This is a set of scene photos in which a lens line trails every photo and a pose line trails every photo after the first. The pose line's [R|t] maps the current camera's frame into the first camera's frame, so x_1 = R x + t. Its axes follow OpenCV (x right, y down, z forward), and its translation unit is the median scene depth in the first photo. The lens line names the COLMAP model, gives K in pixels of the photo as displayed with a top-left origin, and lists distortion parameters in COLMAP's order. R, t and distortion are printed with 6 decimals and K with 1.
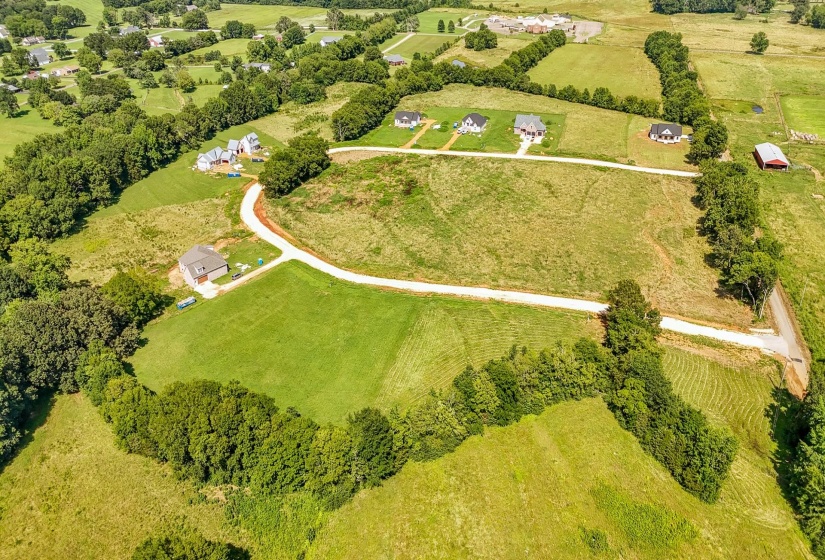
lens RADIAL K [[587.2, 0, 416.4], [0, 587.2, 281.3], [0, 0, 1]] dist [0.066801, -0.054725]
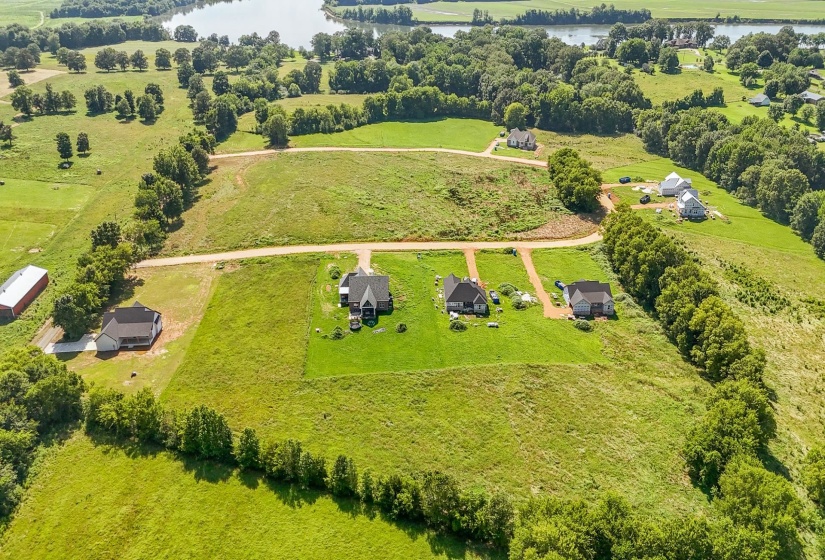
lens RADIAL K [[582.7, 0, 412.9], [0, 582.7, 269.9], [0, 0, 1]] dist [0.067270, -0.053764]
pose [[-0.936007, 0.191345, -0.295428, 0.402551], [-0.167391, 0.496354, 0.851829, -0.995760], [0.309630, 0.846770, -0.432562, 1.590623]]
